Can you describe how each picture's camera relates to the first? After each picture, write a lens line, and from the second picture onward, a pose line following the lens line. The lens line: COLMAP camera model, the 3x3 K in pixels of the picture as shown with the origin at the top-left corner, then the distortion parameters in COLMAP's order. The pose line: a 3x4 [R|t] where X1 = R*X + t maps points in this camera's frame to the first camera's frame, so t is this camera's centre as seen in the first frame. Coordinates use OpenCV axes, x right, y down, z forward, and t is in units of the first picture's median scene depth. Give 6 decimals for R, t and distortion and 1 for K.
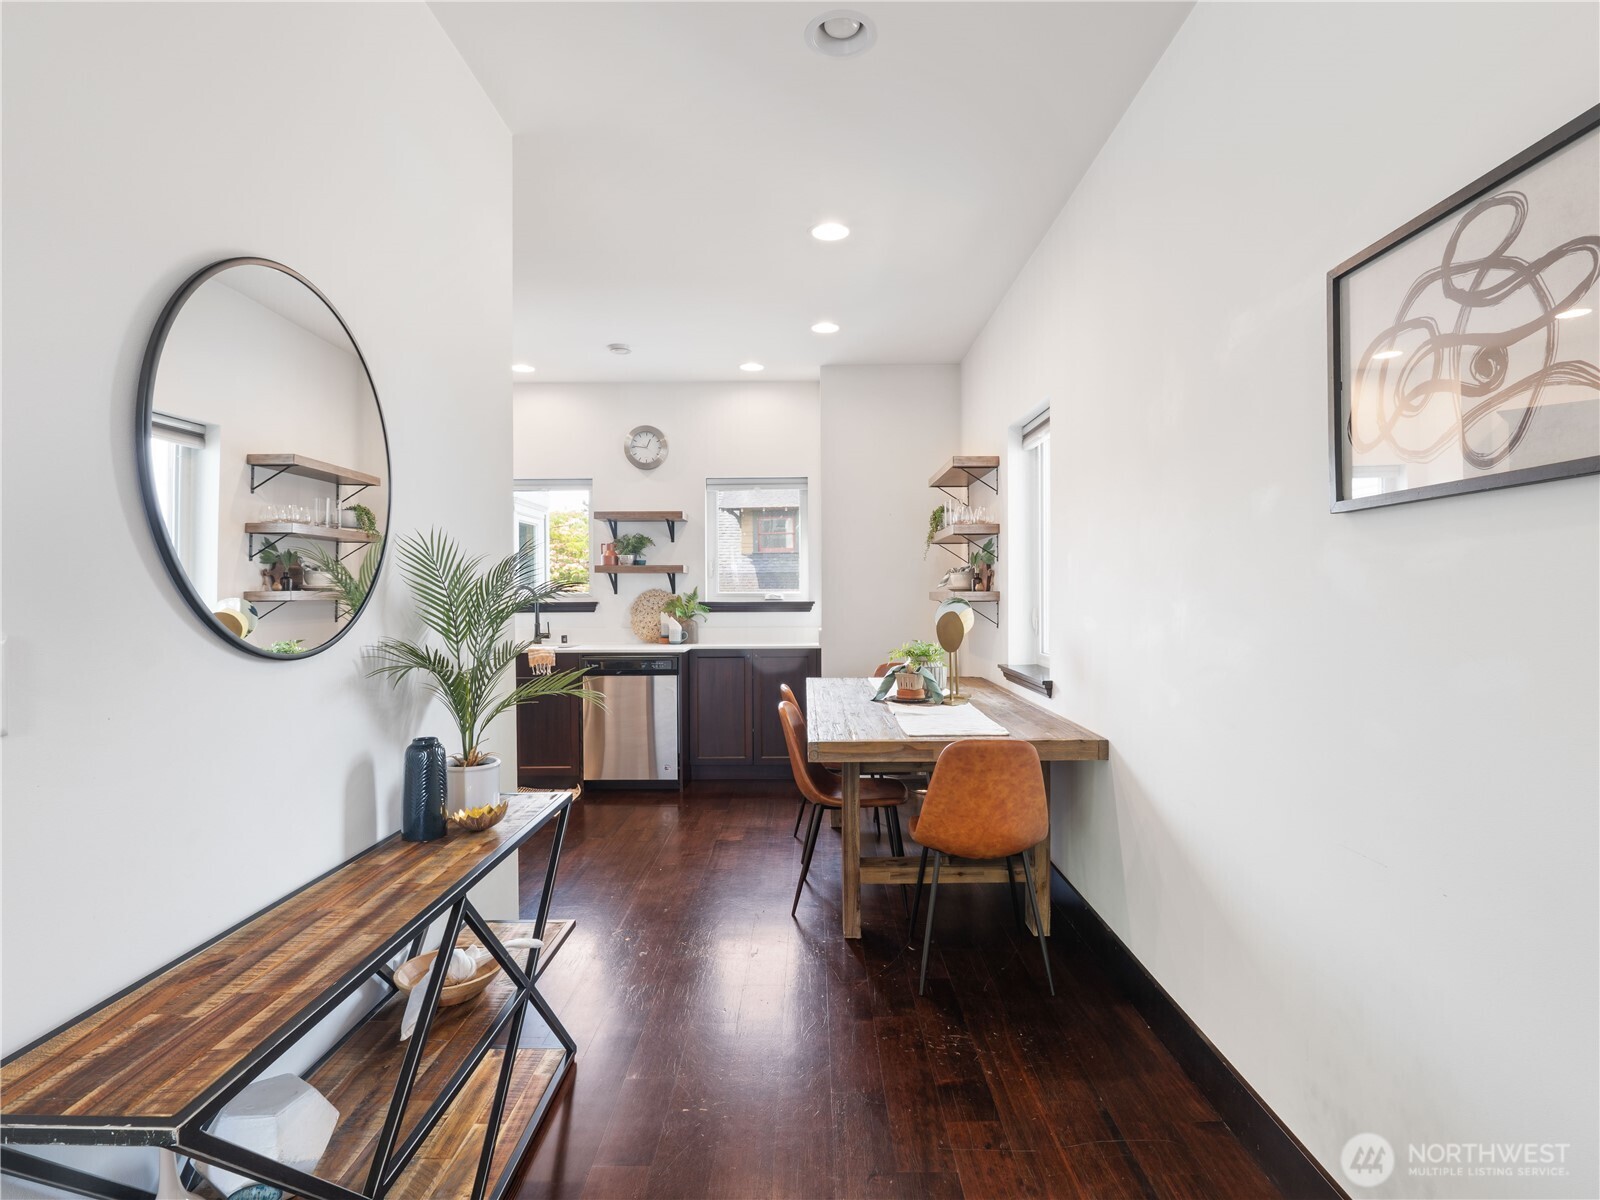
lens RADIAL K [[836.0, 0, 806.8], [0, 836.0, 603.0], [0, 0, 1]] dist [-0.005358, -0.001662]
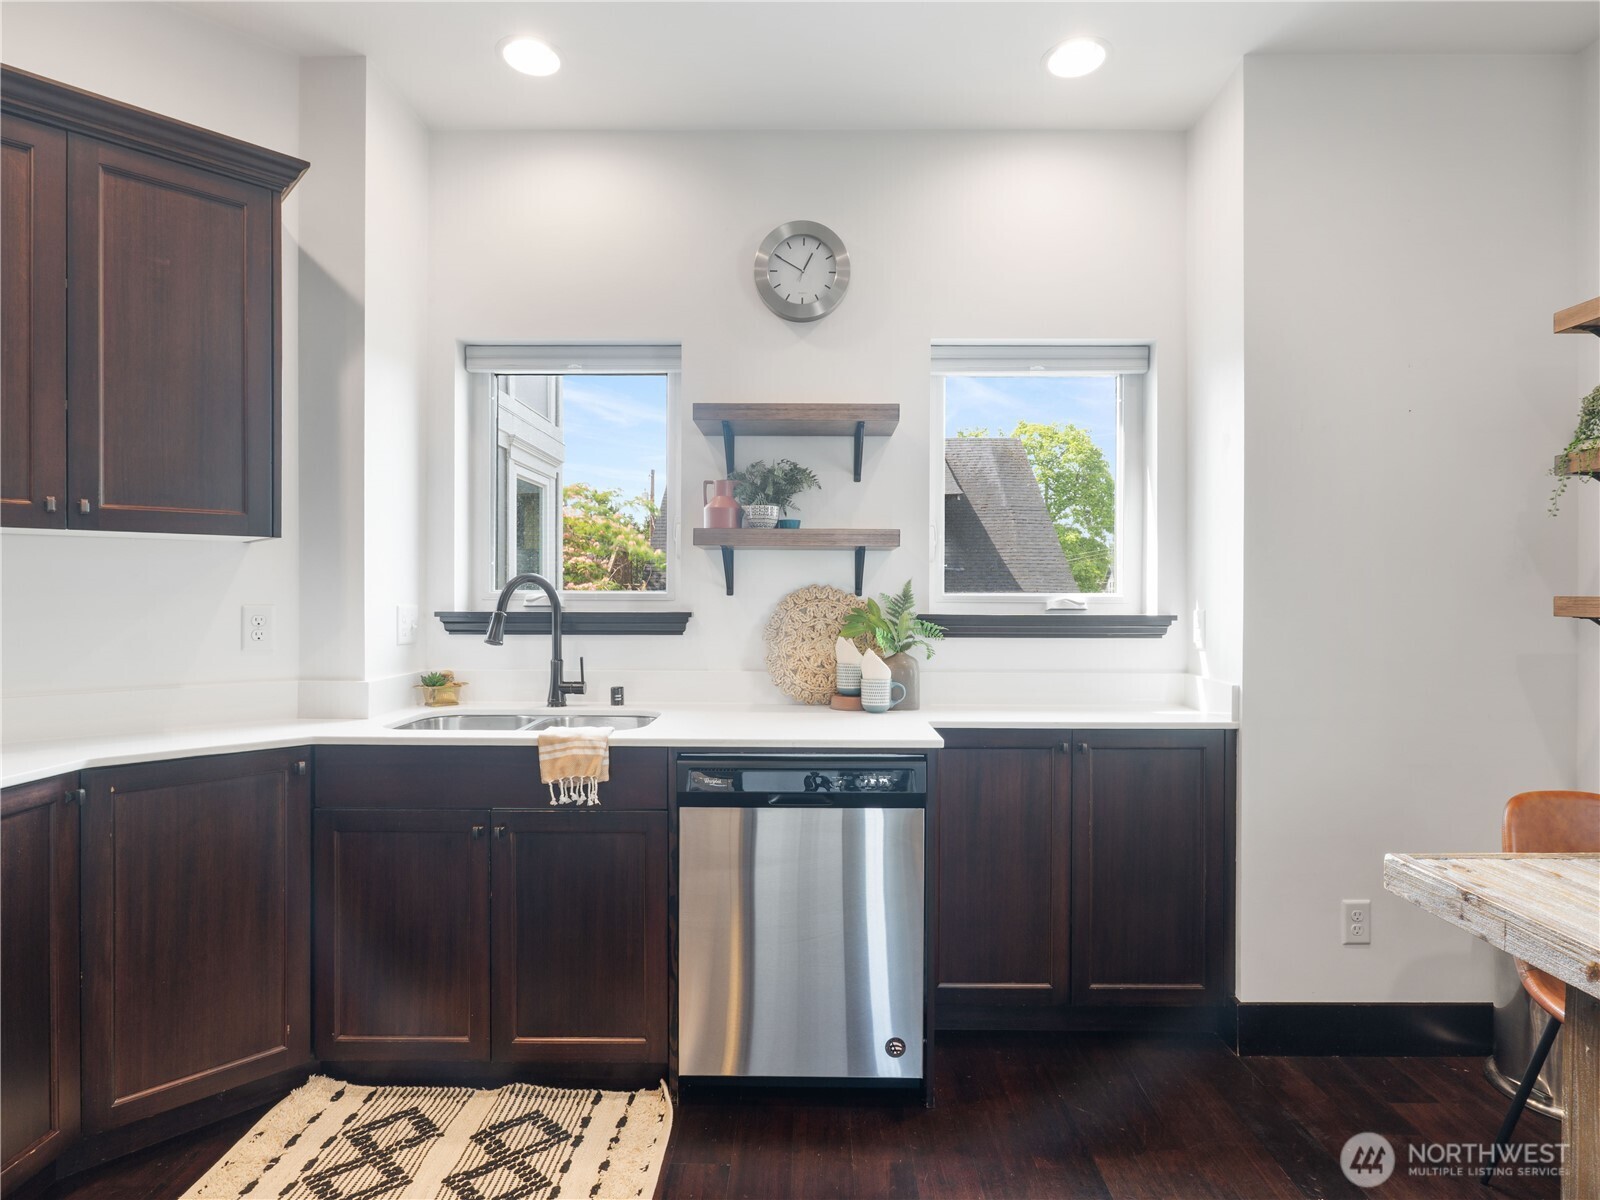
lens RADIAL K [[836.0, 0, 806.0], [0, 836.0, 596.3], [0, 0, 1]] dist [-0.005358, -0.001662]
pose [[0.999949, 0.009722, 0.002800, -0.193390], [-0.009696, 0.999911, -0.009142, -0.006336], [-0.002889, 0.009114, 0.999954, 0.560751]]
